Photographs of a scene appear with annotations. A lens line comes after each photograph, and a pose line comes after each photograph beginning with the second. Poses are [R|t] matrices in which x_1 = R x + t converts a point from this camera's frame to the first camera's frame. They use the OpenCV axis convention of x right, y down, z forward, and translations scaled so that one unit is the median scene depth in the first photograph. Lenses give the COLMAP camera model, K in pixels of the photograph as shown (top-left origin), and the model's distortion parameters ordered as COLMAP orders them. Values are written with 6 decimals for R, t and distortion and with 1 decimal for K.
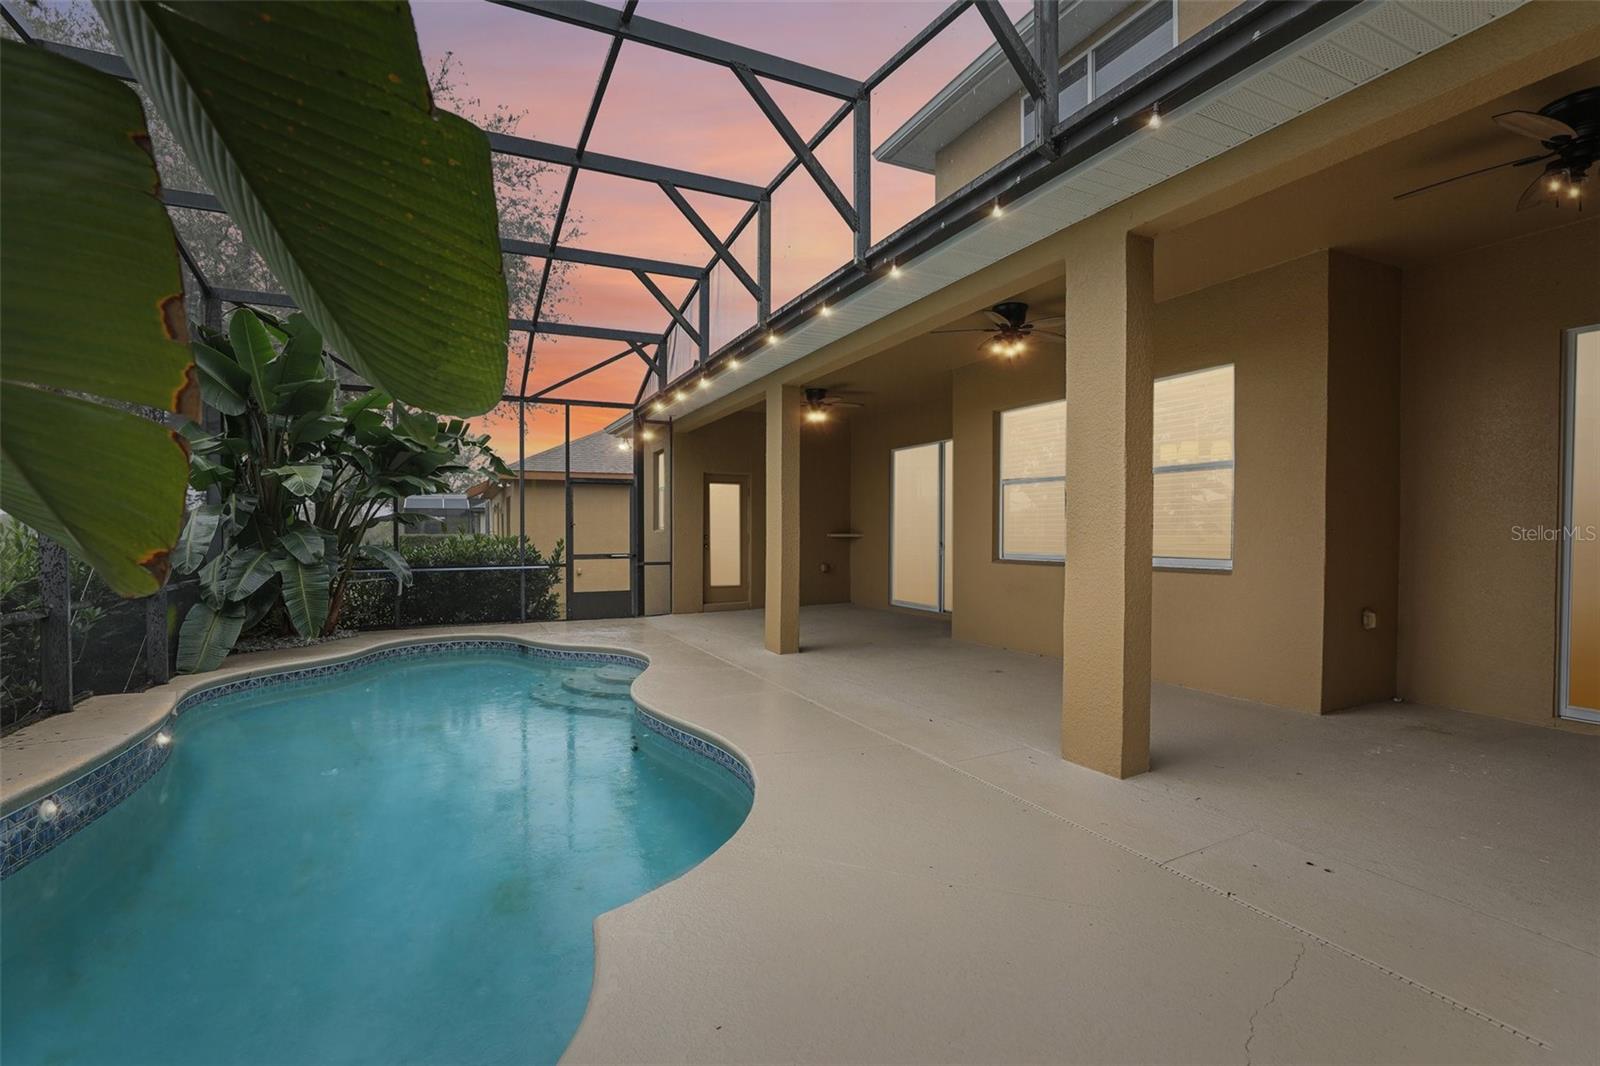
lens RADIAL K [[728.8, 0, 805.1], [0, 728.8, 534.5], [0, 0, 1]] dist [-0.018312, -0.000317]
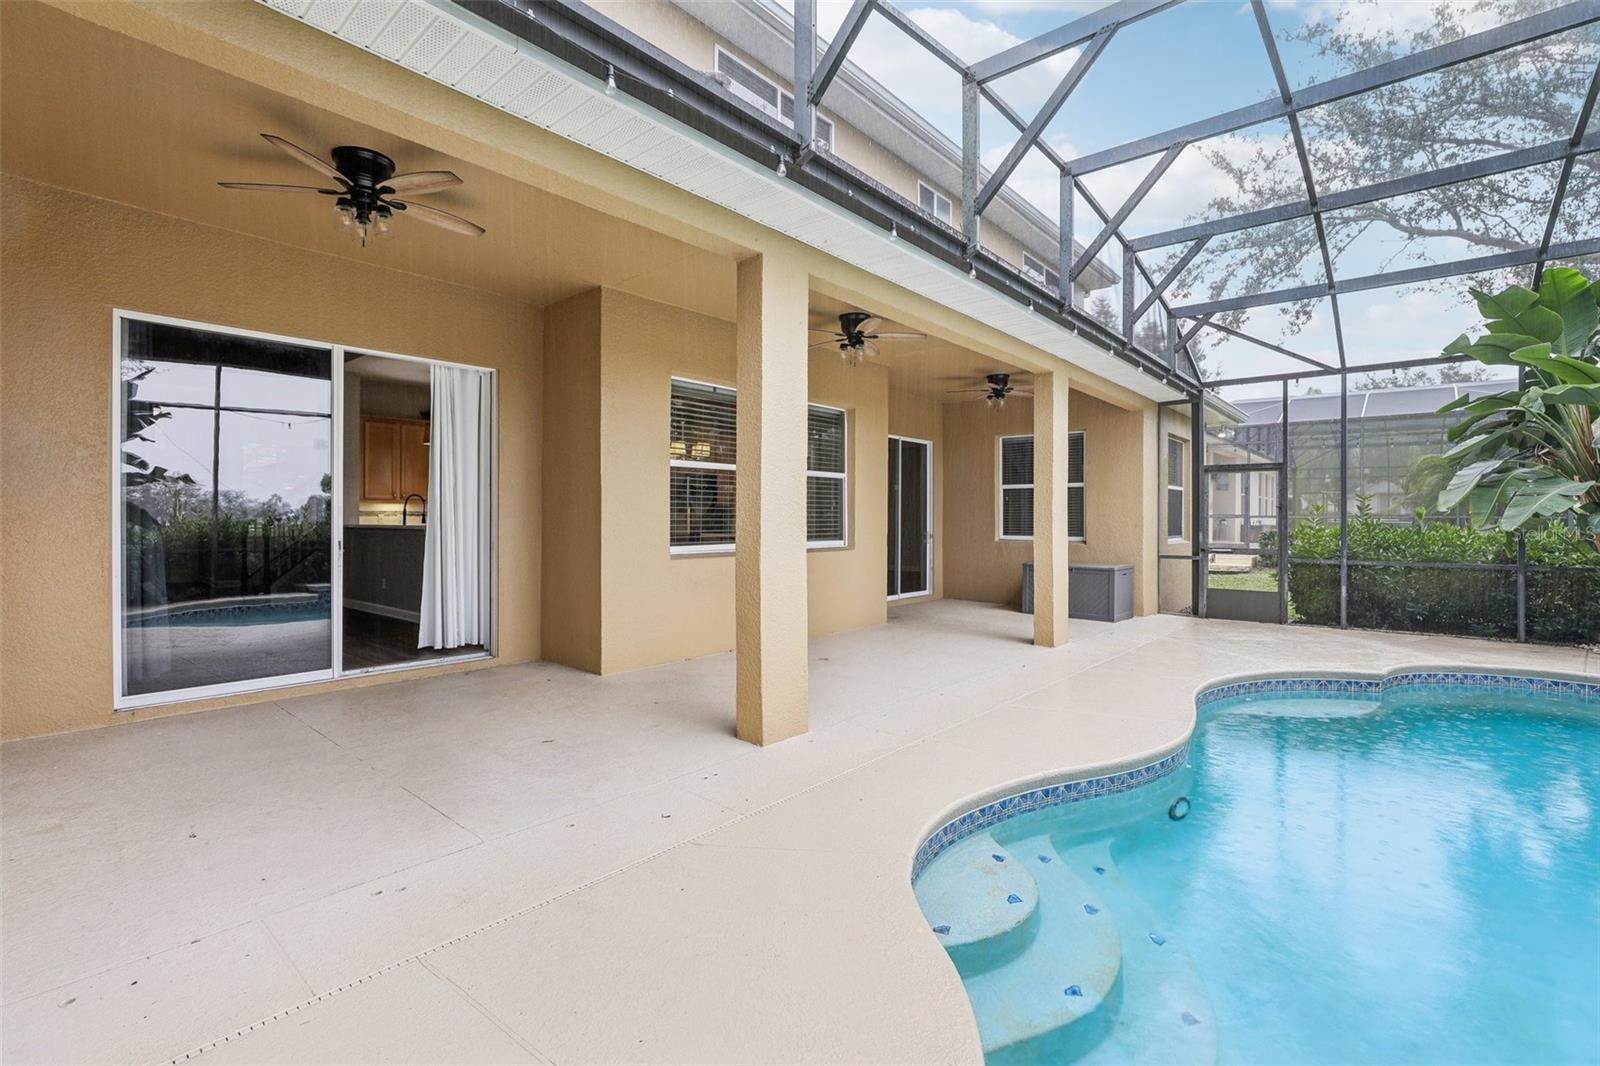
lens RADIAL K [[728.8, 0, 808.6], [0, 728.8, 529.4], [0, 0, 1]] dist [-0.018312, -0.000317]
pose [[-0.386050, -0.027308, 0.922073, -0.628731], [-0.014504, 0.999618, 0.023532, -0.018388], [-0.922364, -0.004289, -0.386299, 1.350221]]
